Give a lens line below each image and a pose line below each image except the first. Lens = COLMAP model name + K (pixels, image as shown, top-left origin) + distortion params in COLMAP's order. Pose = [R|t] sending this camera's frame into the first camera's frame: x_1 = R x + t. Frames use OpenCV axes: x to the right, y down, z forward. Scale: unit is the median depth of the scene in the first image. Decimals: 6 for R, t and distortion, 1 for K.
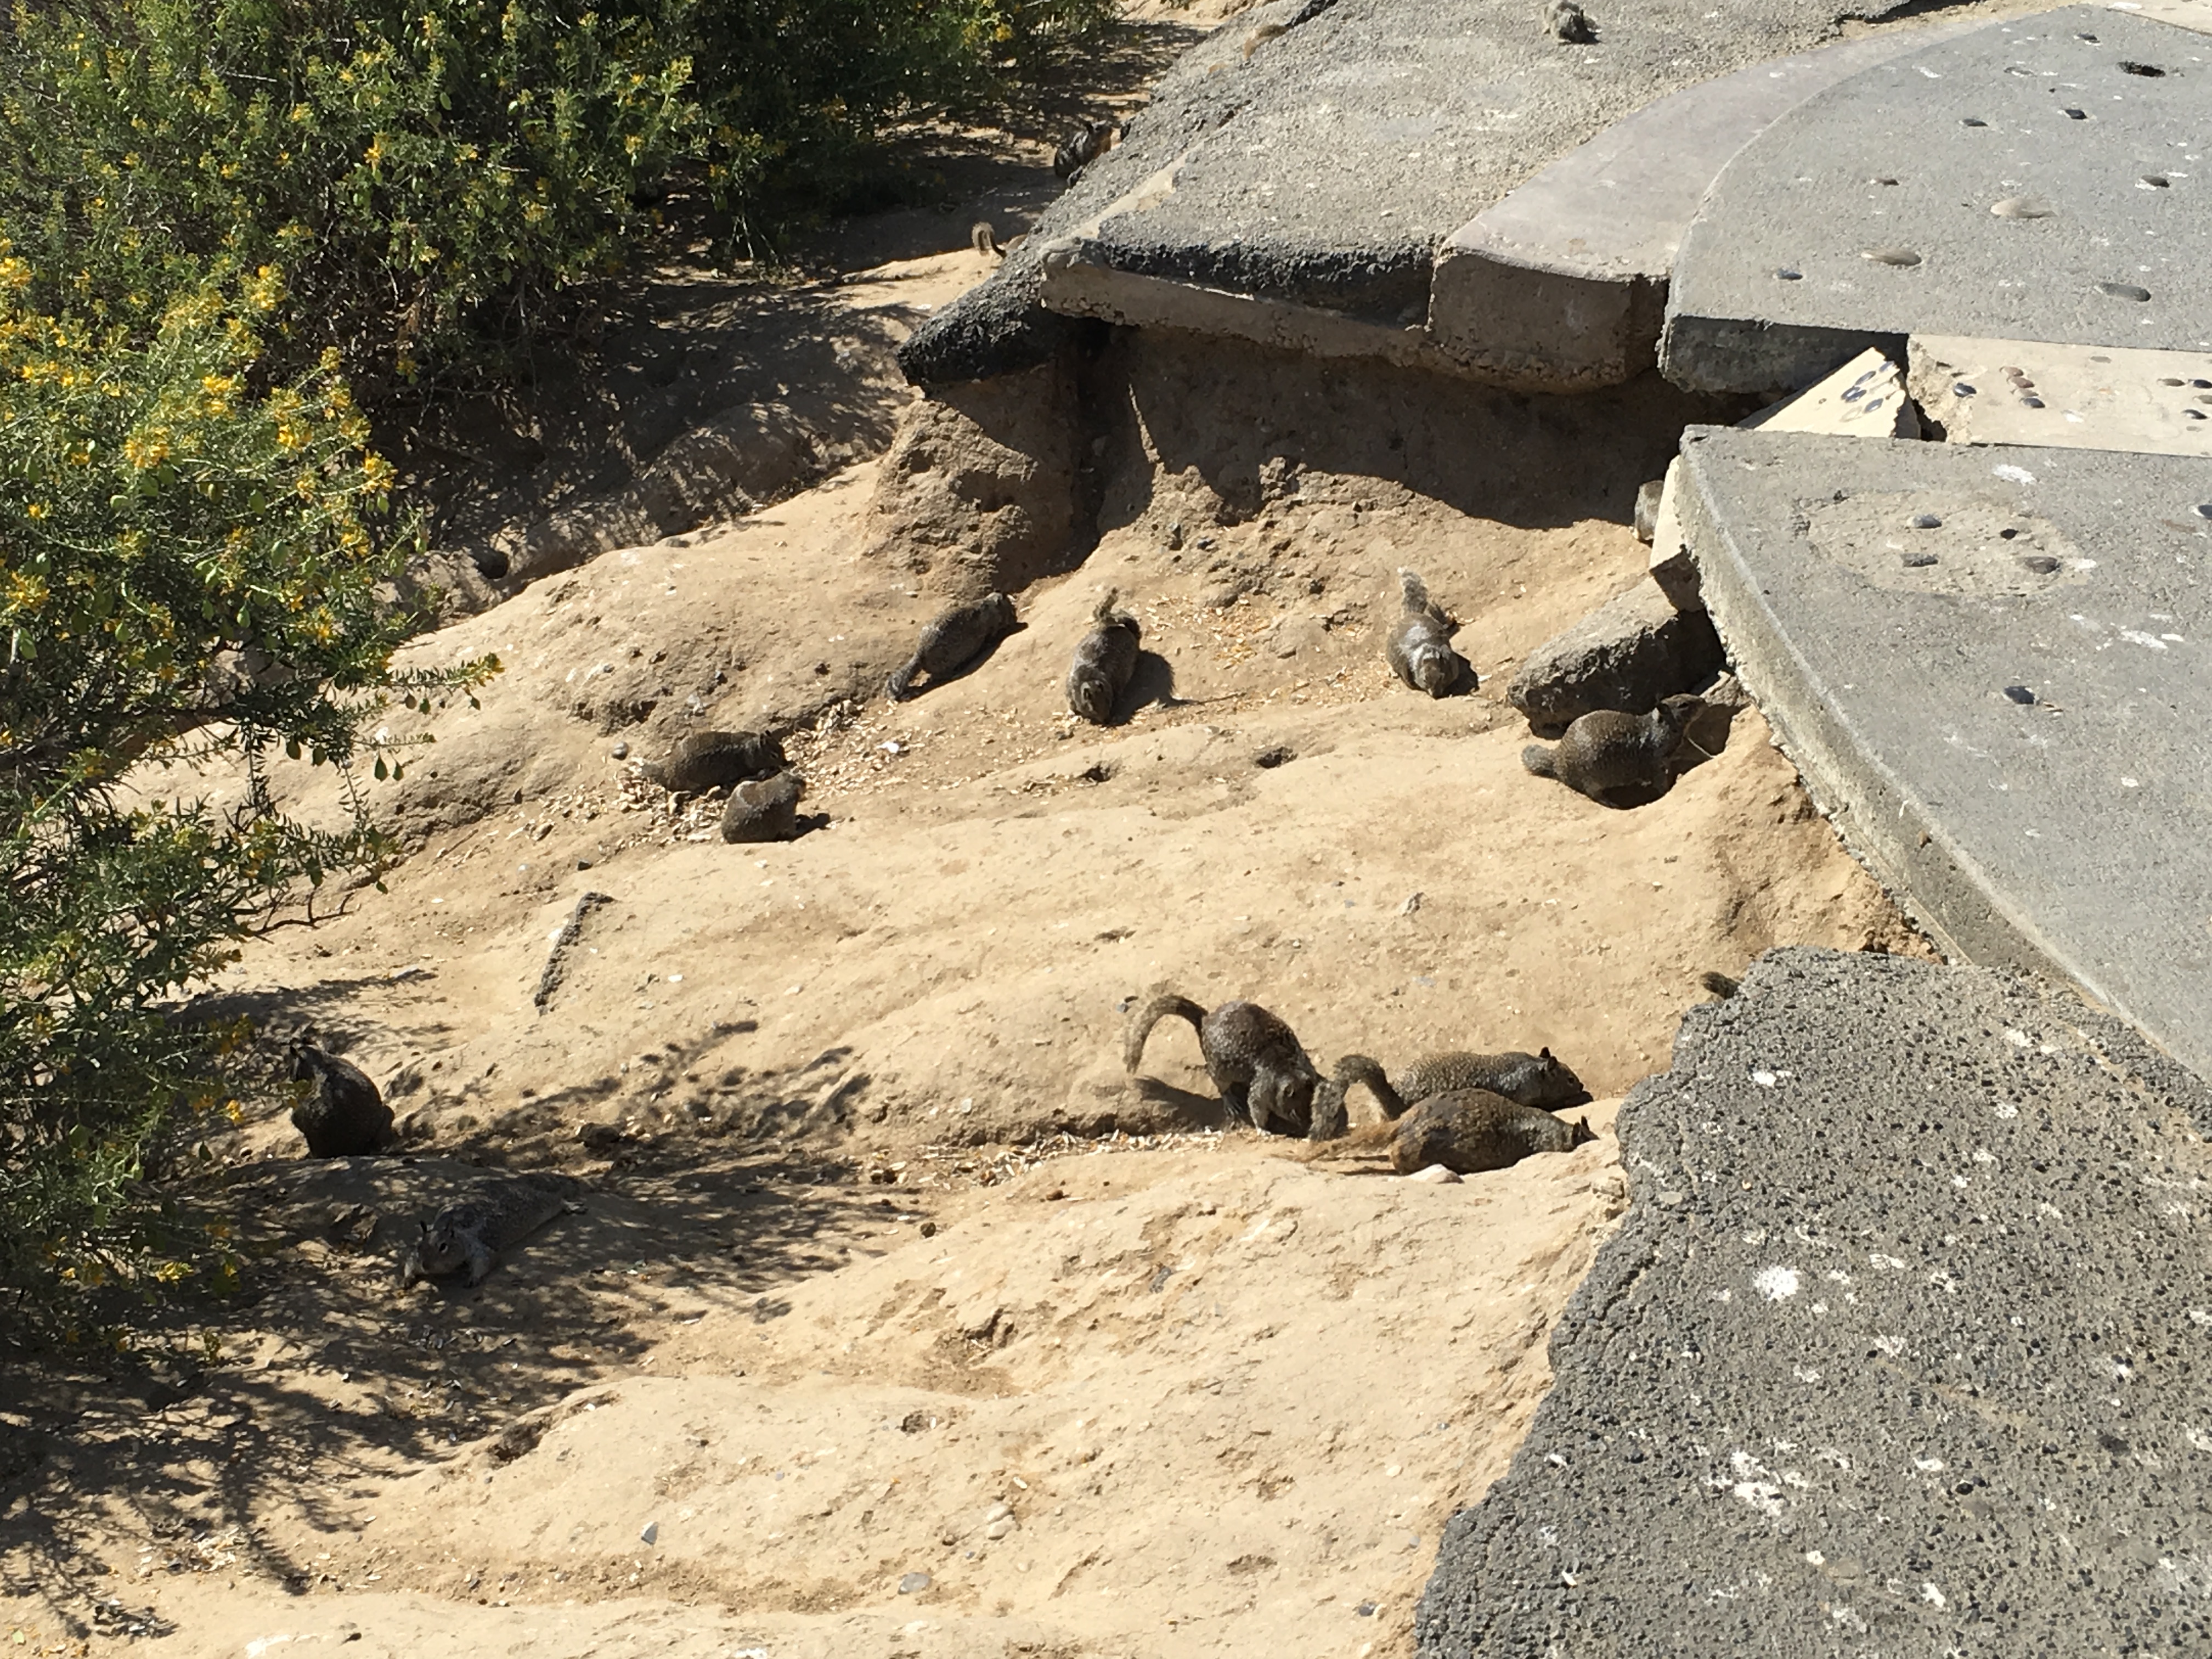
lens RADIAL K [[3533.6, 0, 1102.0], [0, 3533.6, 796.0], [0, 0, 1]] dist [0.022968, 0.152324]
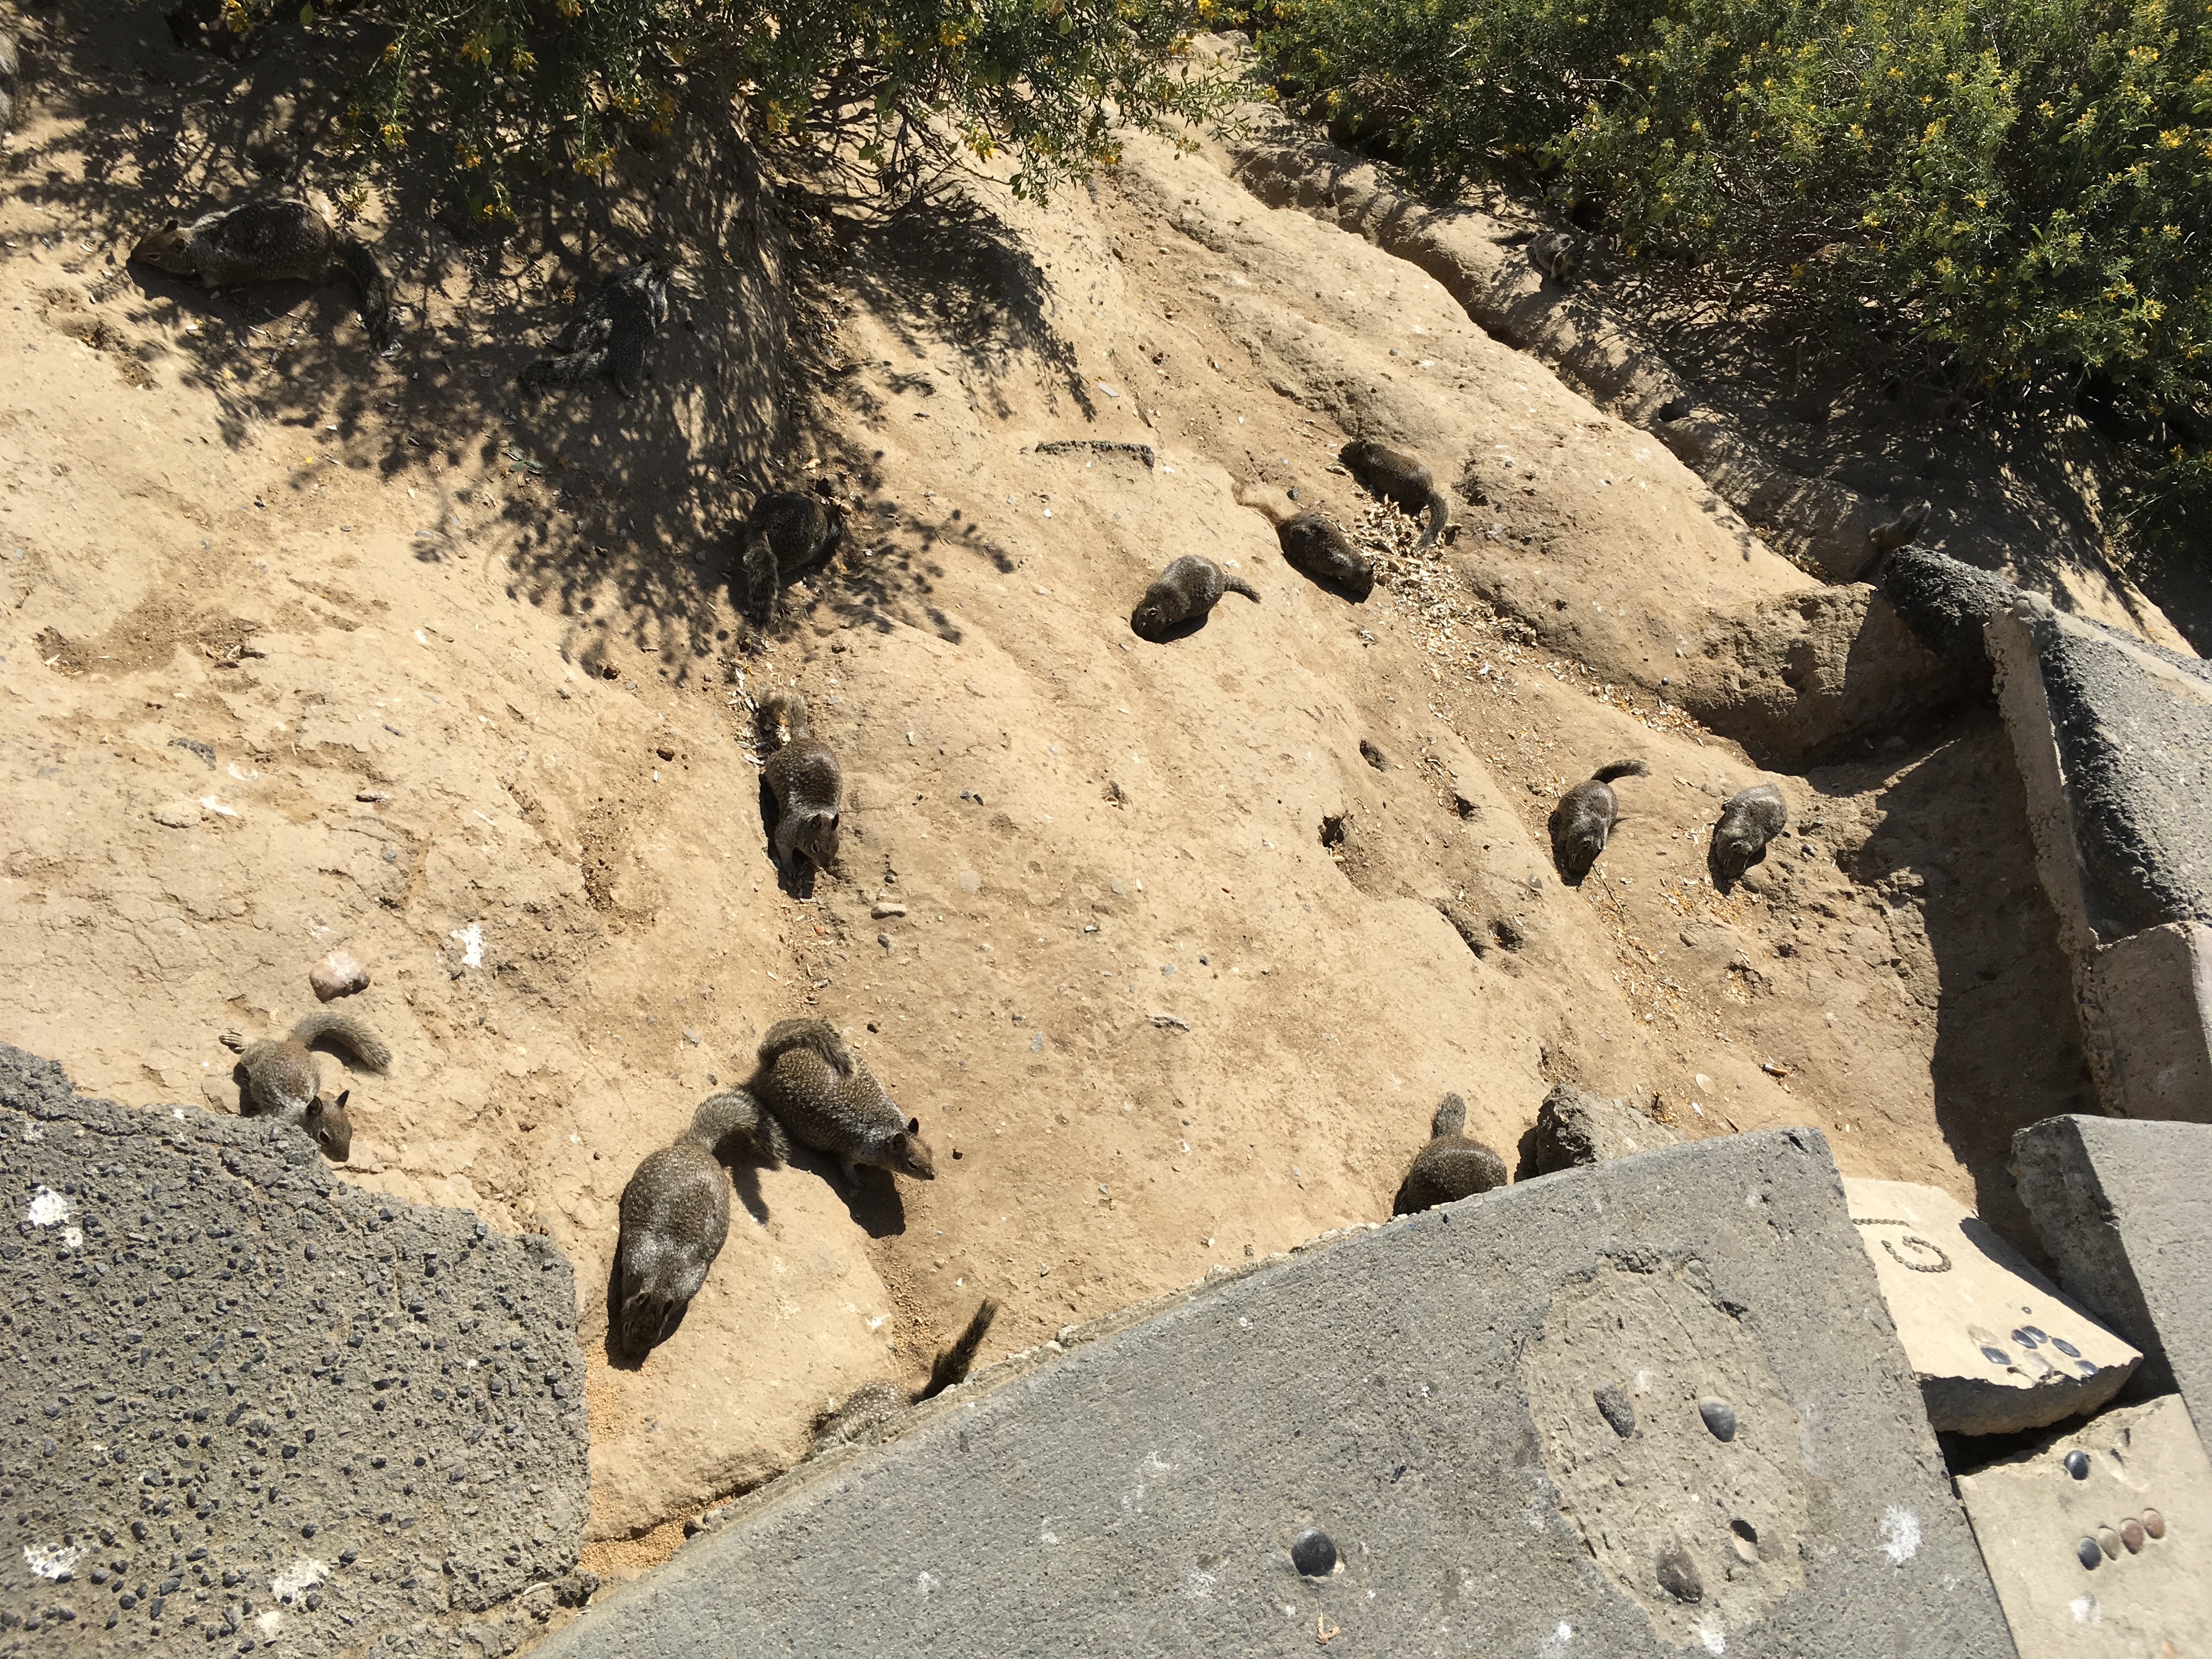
lens RADIAL K [[1888.5, 0, 1110.8], [0, 1888.5, 823.4], [0, 0, 1]] dist [0.075006, -0.117329]
pose [[0.292656, 0.881162, -0.371356, 0.175342], [-0.786668, 0.442646, 0.430368, -0.158277], [0.543604, 0.166185, 0.822726, 0.420434]]
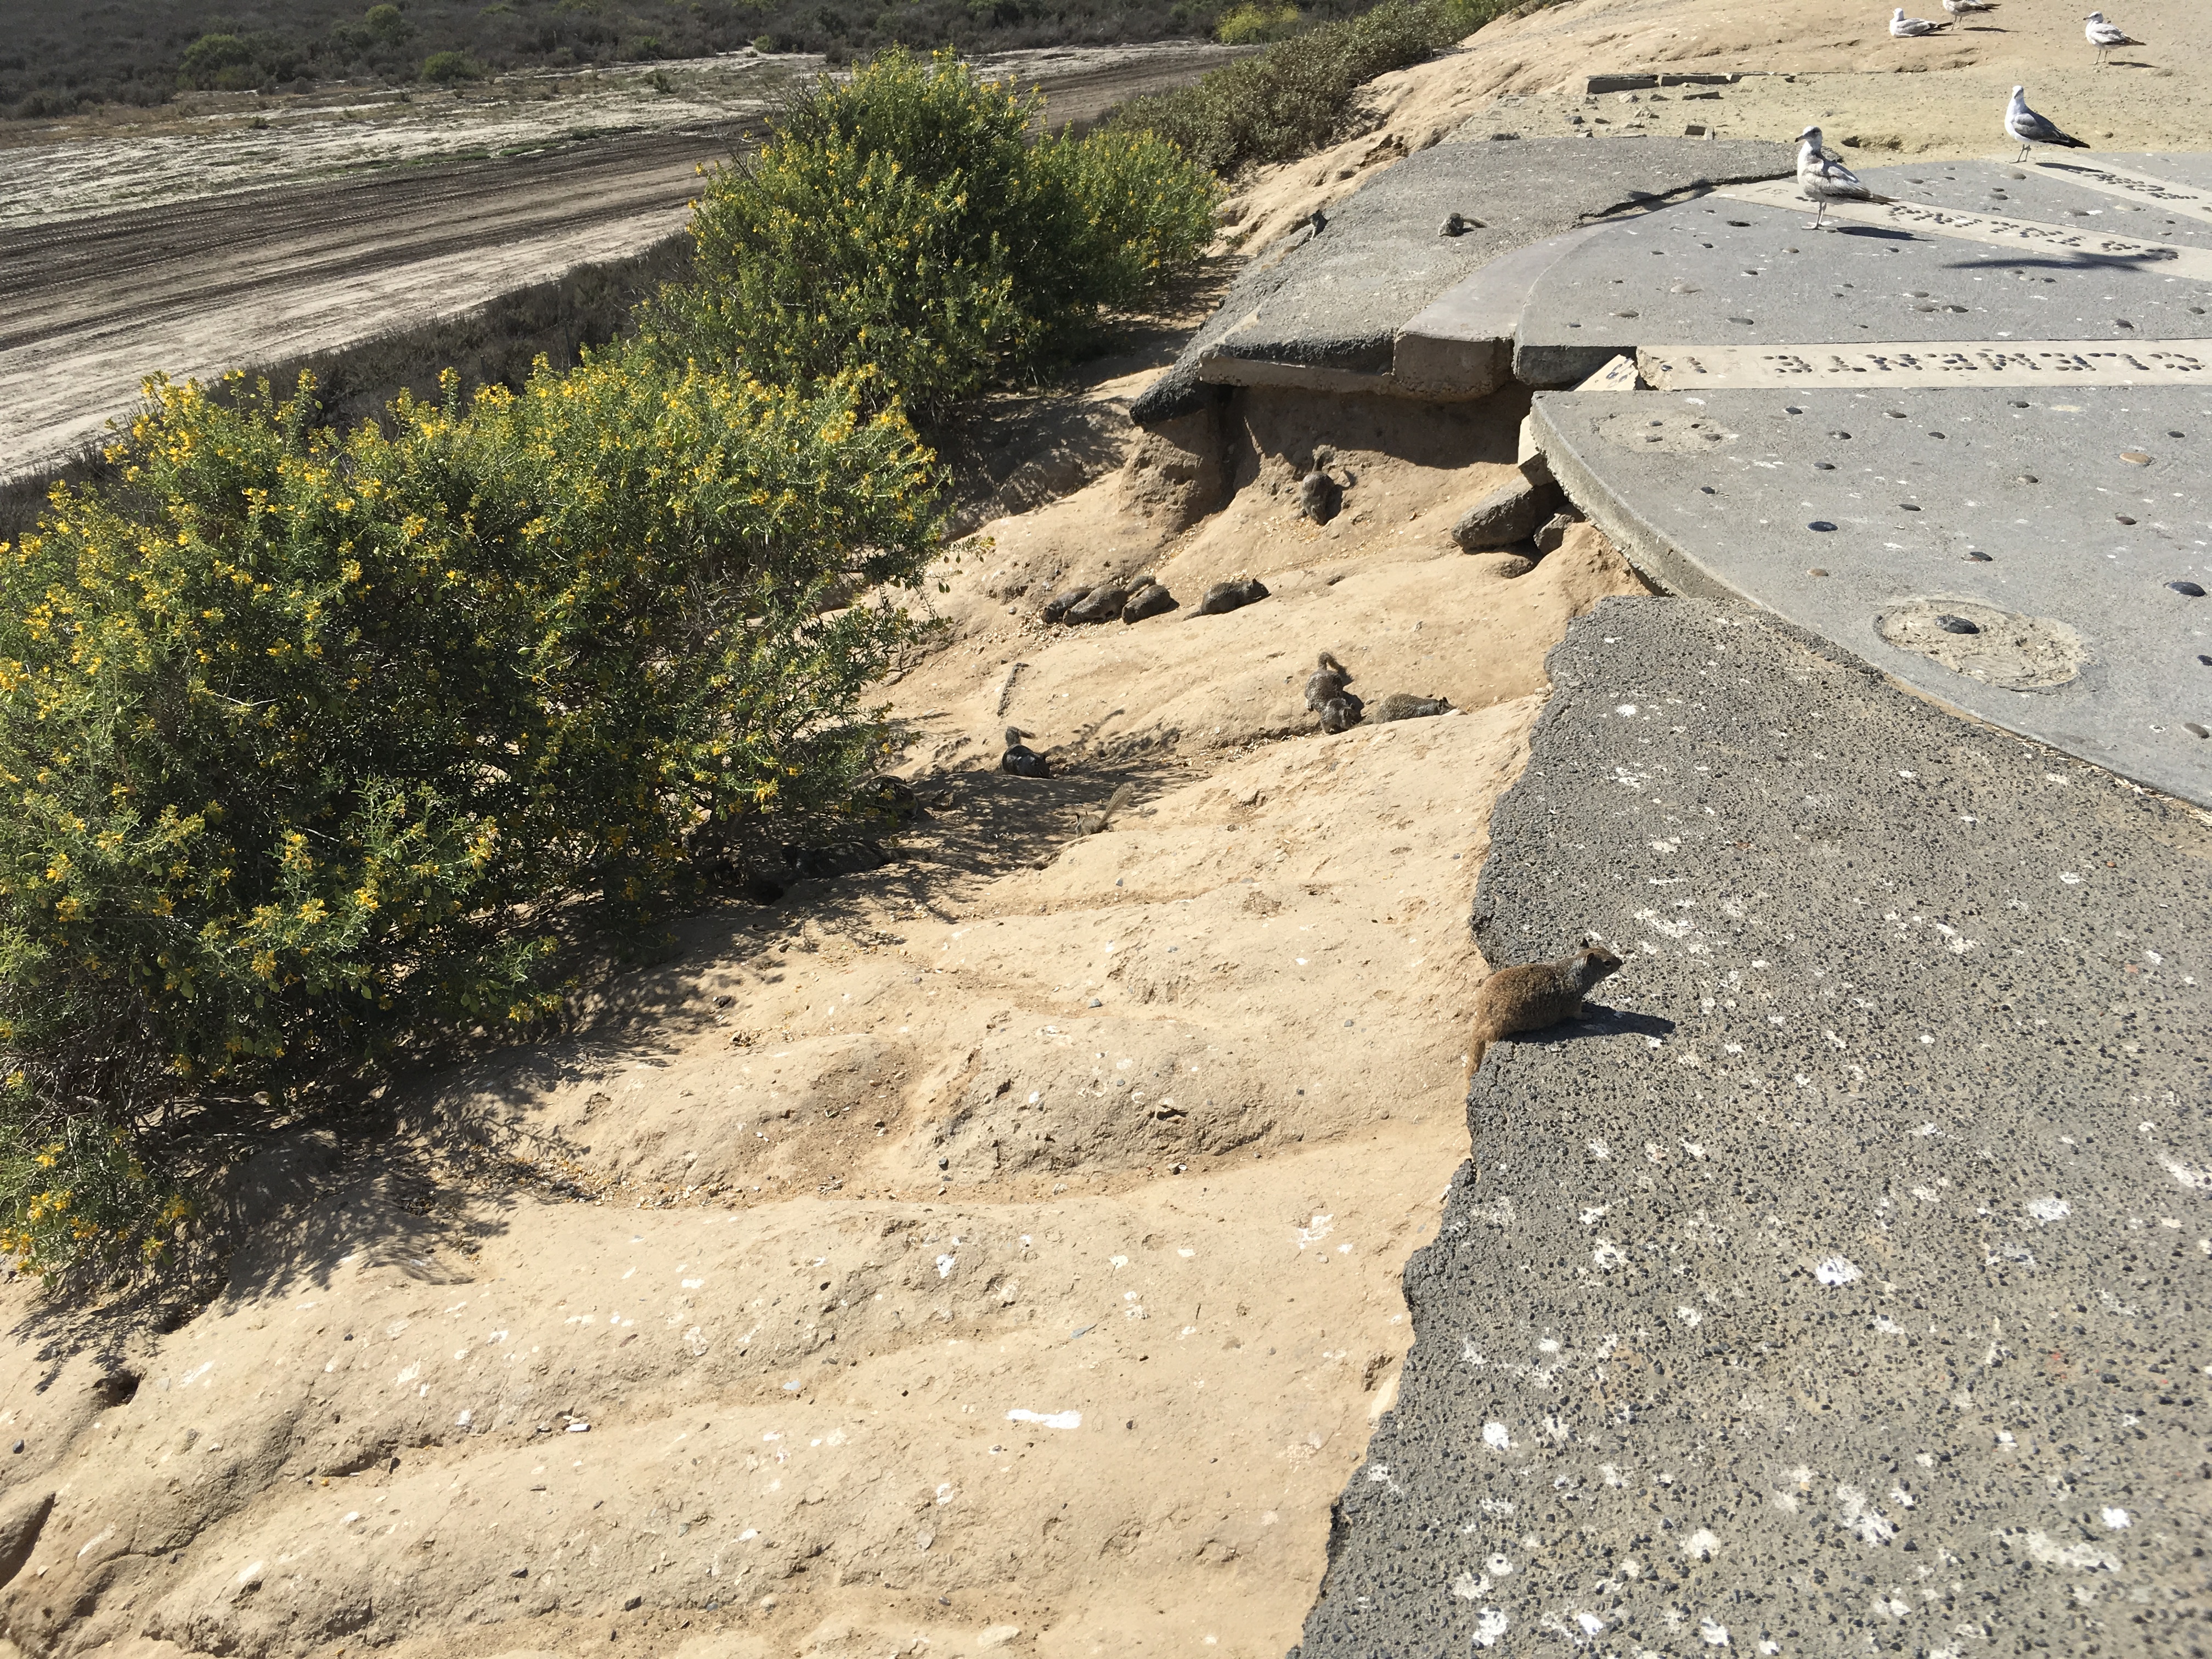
lens RADIAL K [[1888.5, 0, 1110.8], [0, 1888.5, 823.4], [0, 0, 1]] dist [0.075006, -0.117329]
pose [[0.997272, -0.065230, -0.034559, -0.048889], [0.066871, 0.996575, 0.048642, 0.061664], [0.031267, -0.050820, 0.998218, -0.110234]]
